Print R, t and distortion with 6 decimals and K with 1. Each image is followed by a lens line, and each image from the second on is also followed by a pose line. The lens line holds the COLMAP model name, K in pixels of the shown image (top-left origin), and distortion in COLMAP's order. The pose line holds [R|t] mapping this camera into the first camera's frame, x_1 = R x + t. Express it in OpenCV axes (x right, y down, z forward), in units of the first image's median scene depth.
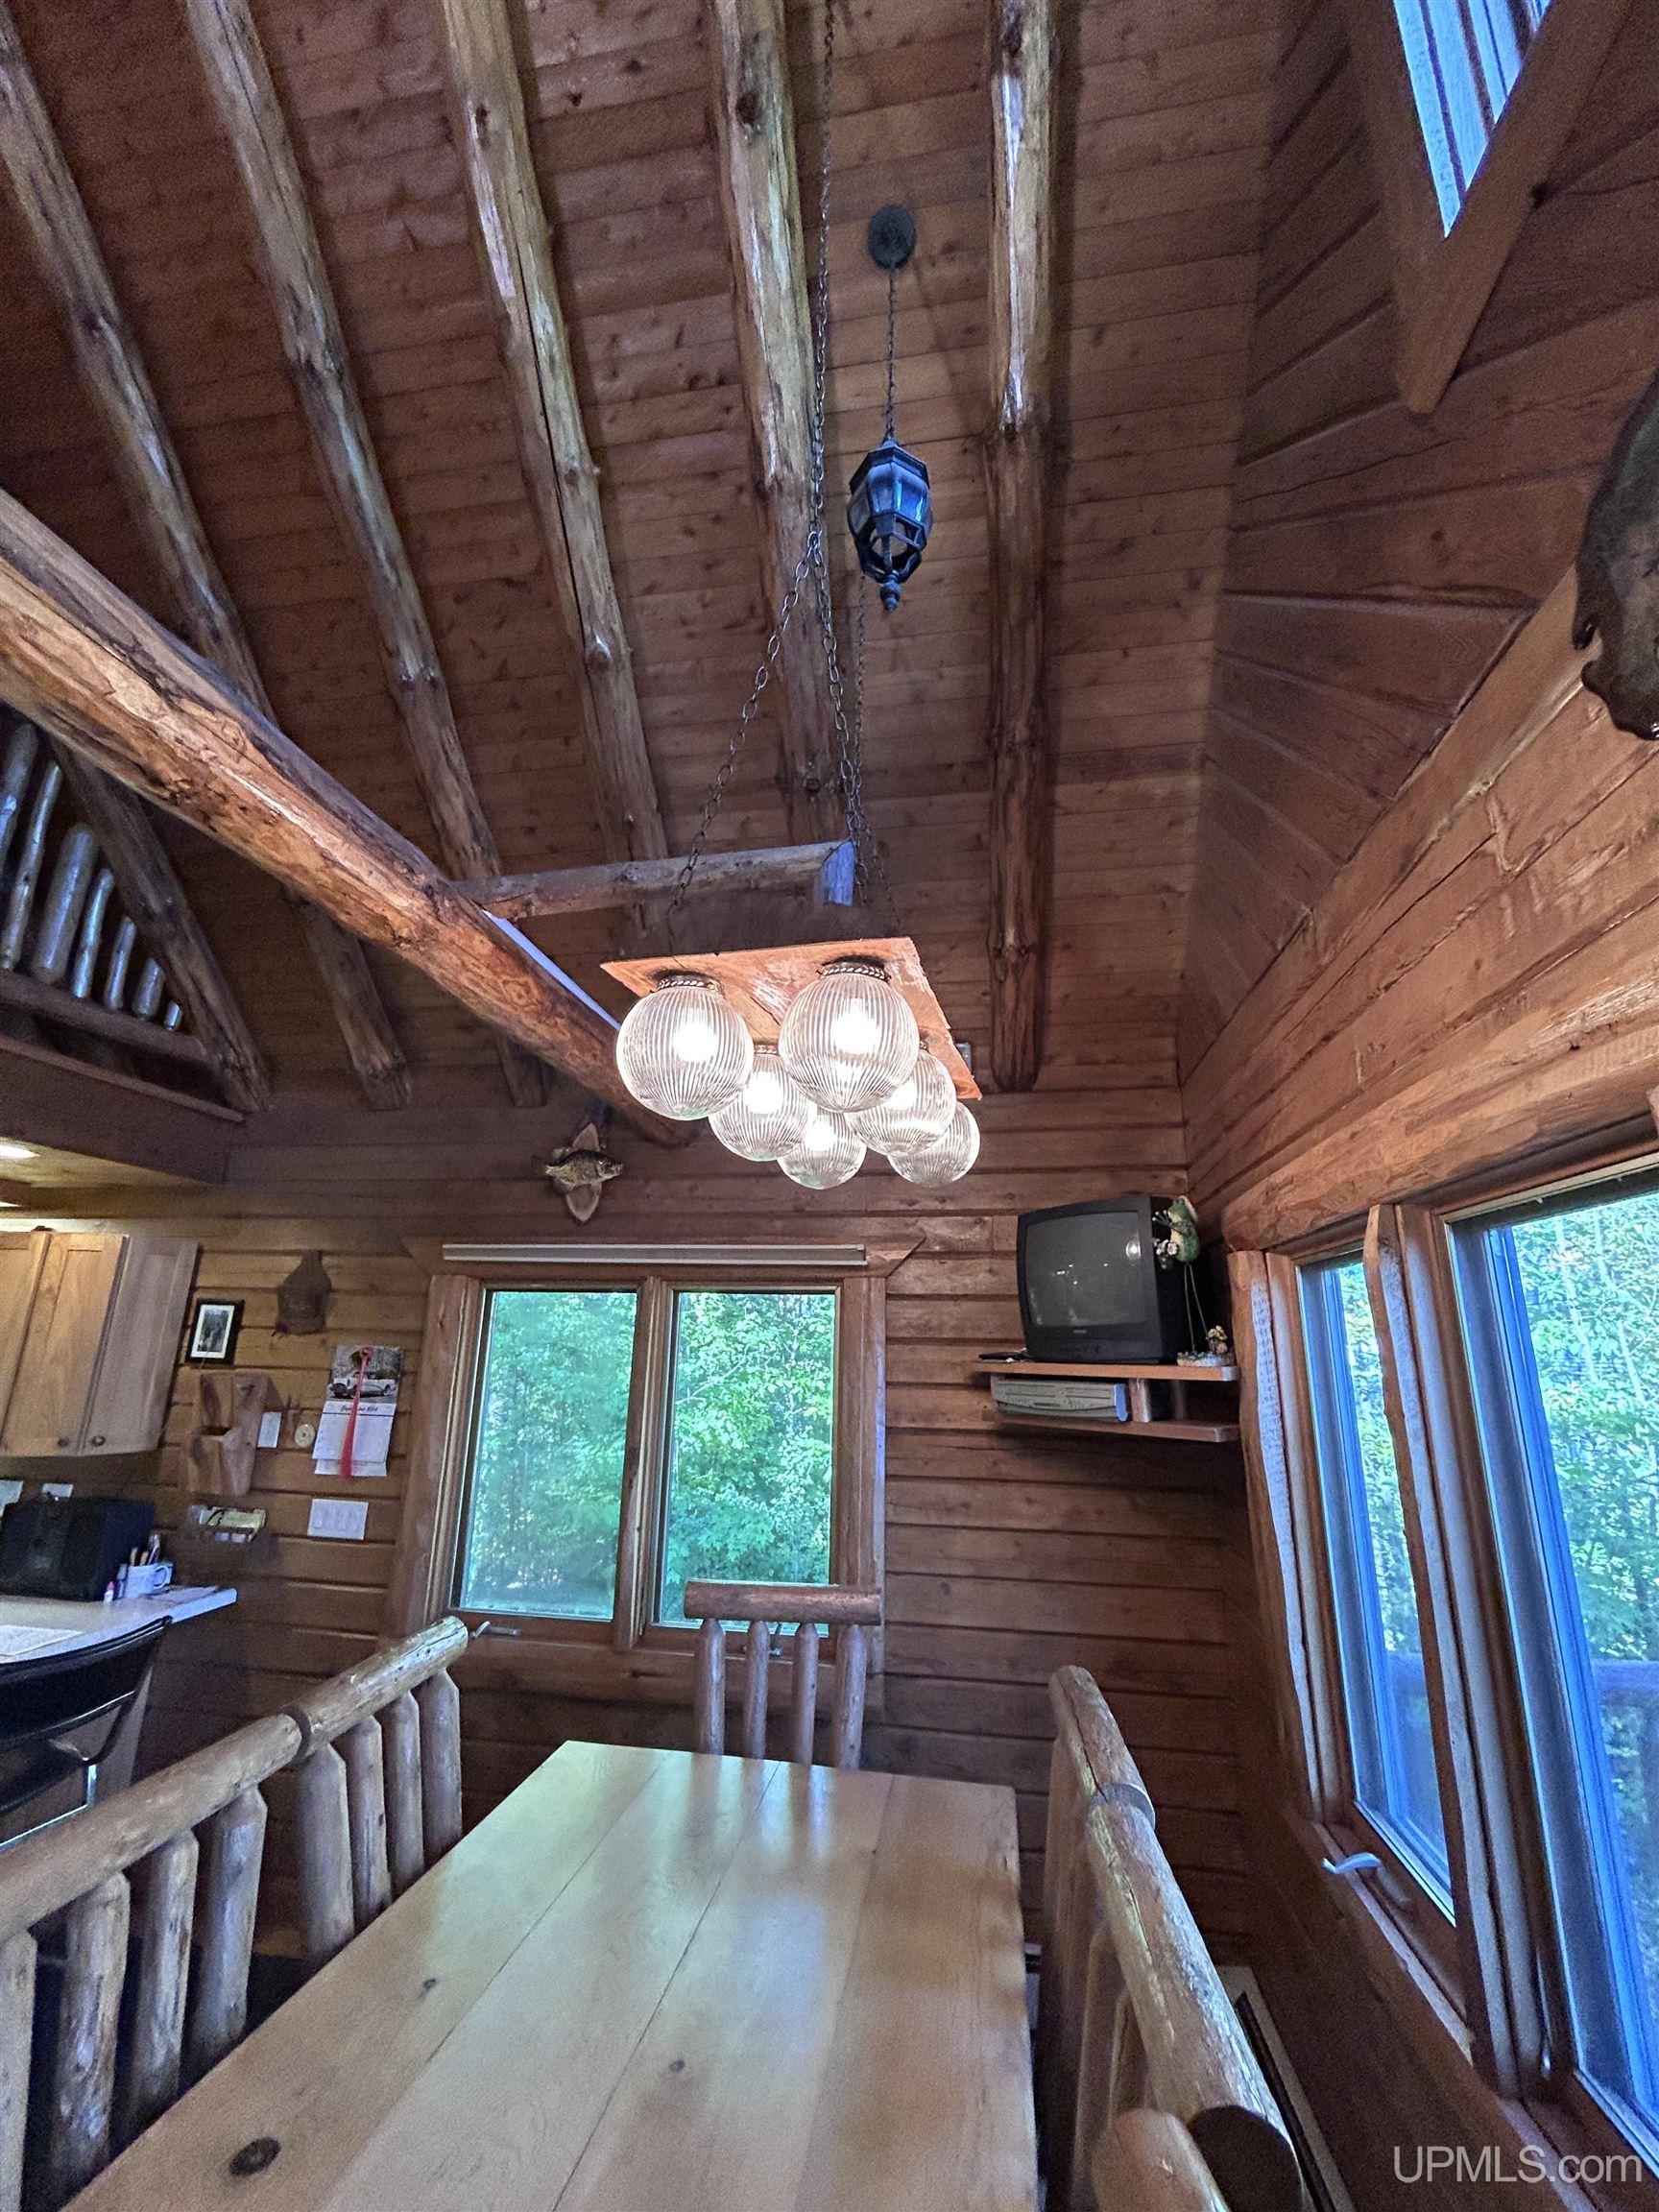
lens RADIAL K [[896.8, 0, 836.9], [0, 896.8, 1112.6], [0, 0, 1]] dist [-0.000271, -0.000087]
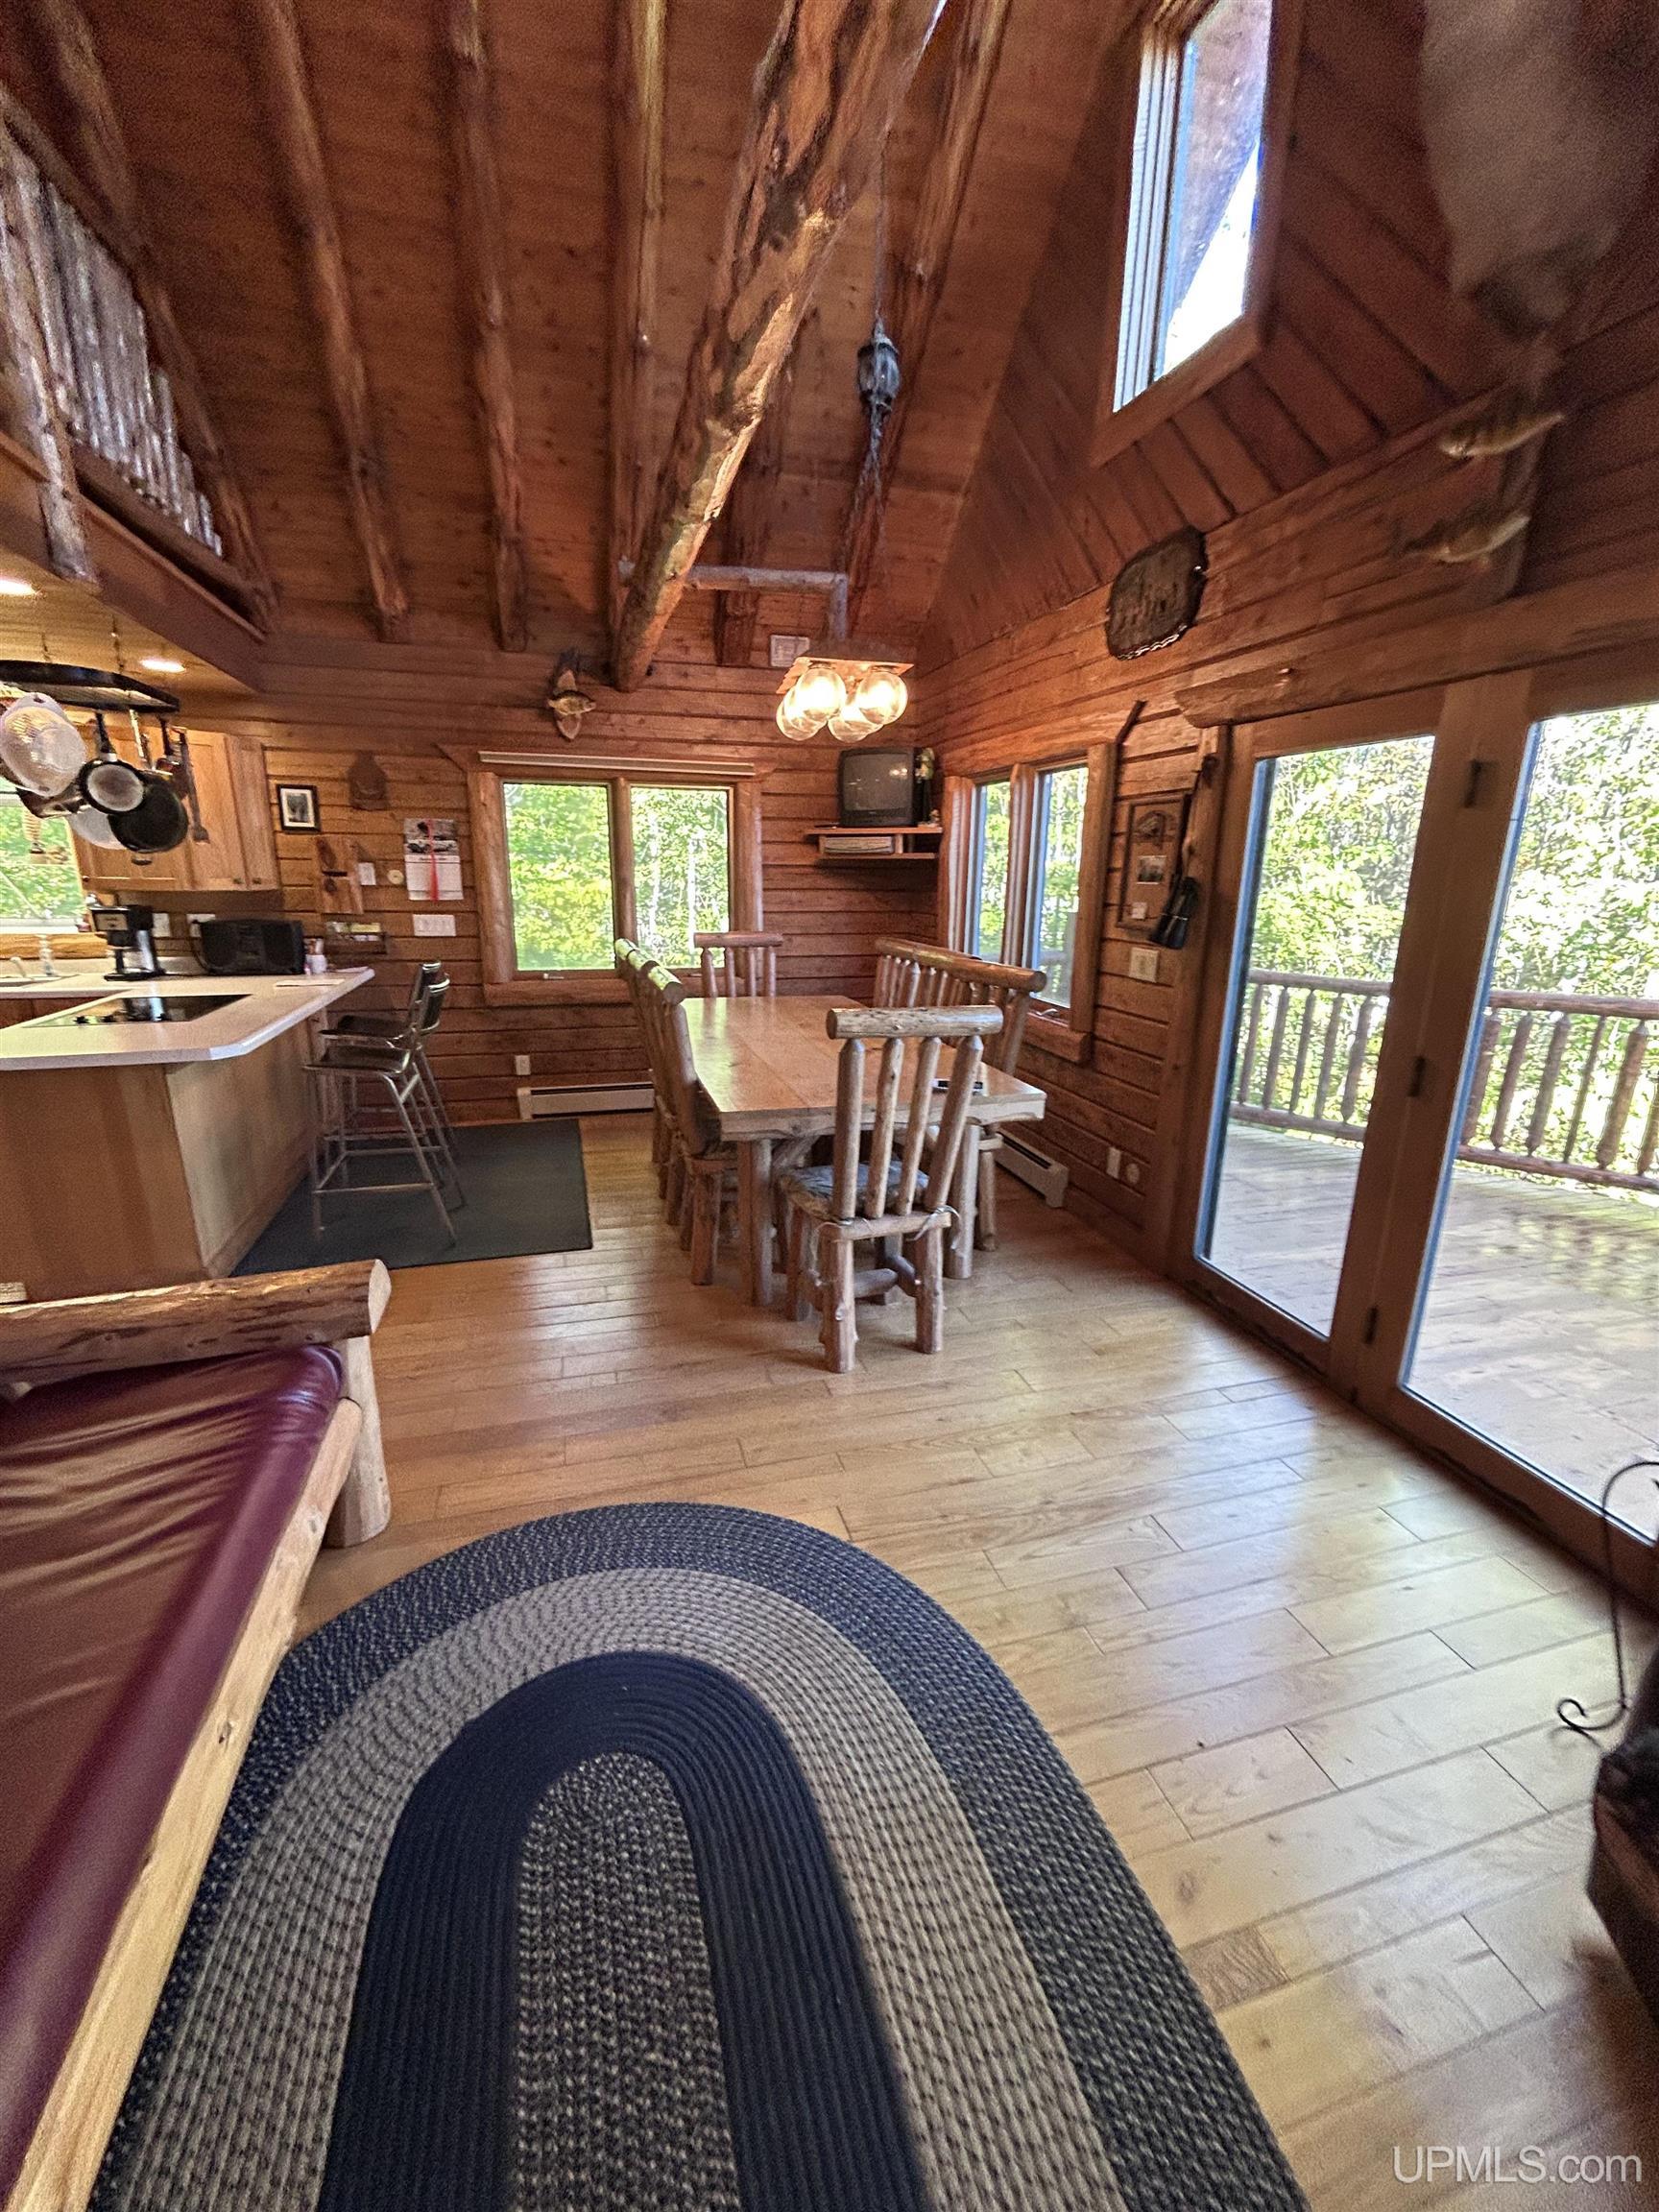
lens RADIAL K [[896.8, 0, 826.8], [0, 896.8, 1116.4], [0, 0, 1]] dist [-0.000271, -0.000087]
pose [[0.903974, -0.122440, 0.409682, -0.617064], [-0.104710, 0.865562, 0.489733, -0.127429], [-0.414568, -0.485604, 0.769625, -0.739337]]
